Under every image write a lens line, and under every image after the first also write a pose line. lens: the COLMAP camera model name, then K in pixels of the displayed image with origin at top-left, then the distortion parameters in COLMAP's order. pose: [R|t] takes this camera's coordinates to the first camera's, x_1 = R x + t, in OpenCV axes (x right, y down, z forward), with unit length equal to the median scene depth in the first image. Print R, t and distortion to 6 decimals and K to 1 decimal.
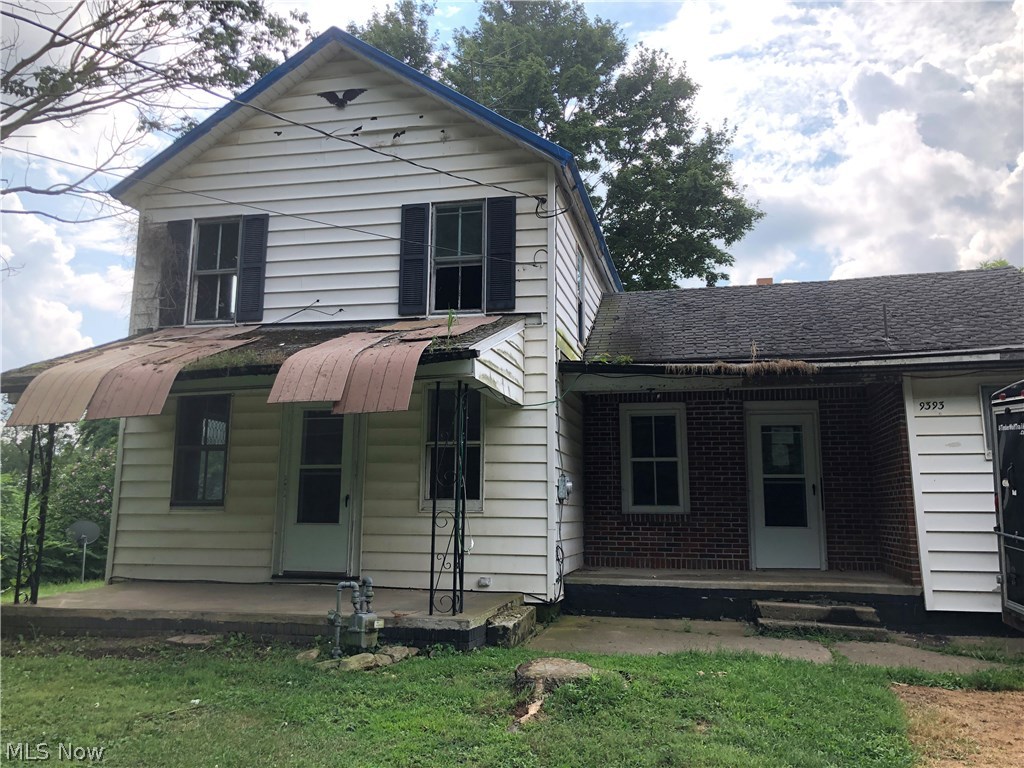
lens RADIAL K [[832.0, 0, 513.7], [0, 832.0, 380.4], [0, 0, 1]] dist [0.033164, -0.024329]
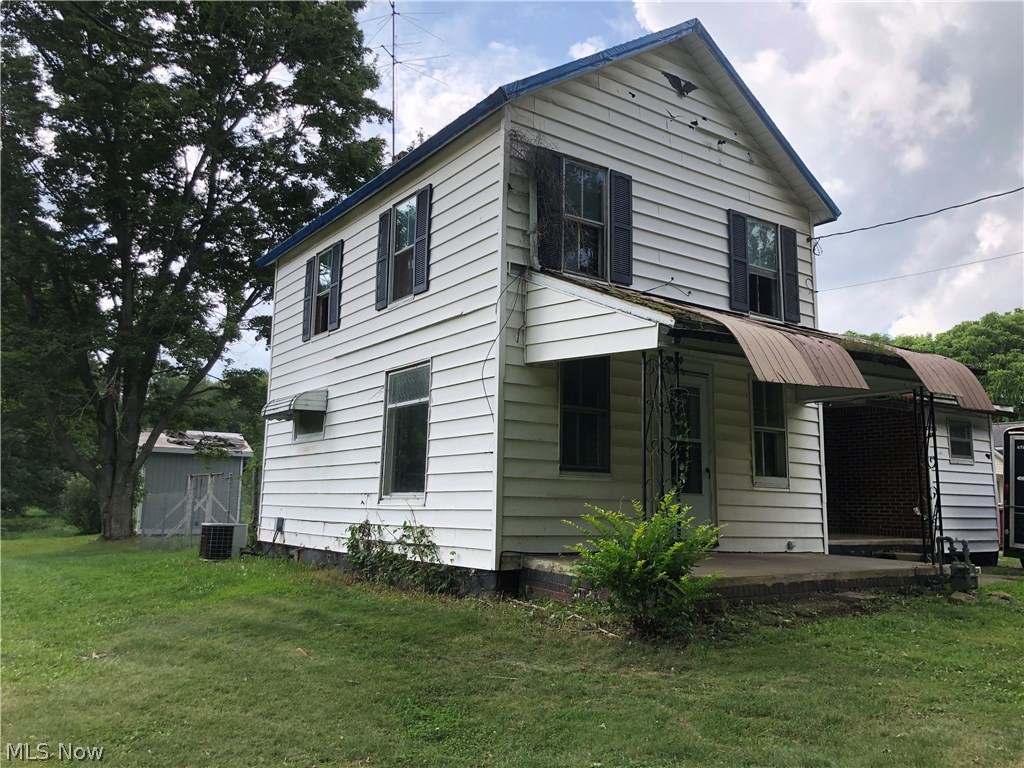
lens RADIAL K [[832.0, 0, 513.9], [0, 832.0, 383.8], [0, 0, 1]] dist [0.033164, -0.024329]
pose [[0.682131, 0.114748, 0.722170, -1.103535], [-0.137121, 0.990164, -0.027812, 0.089319], [-0.718258, -0.080053, 0.691156, 0.420957]]
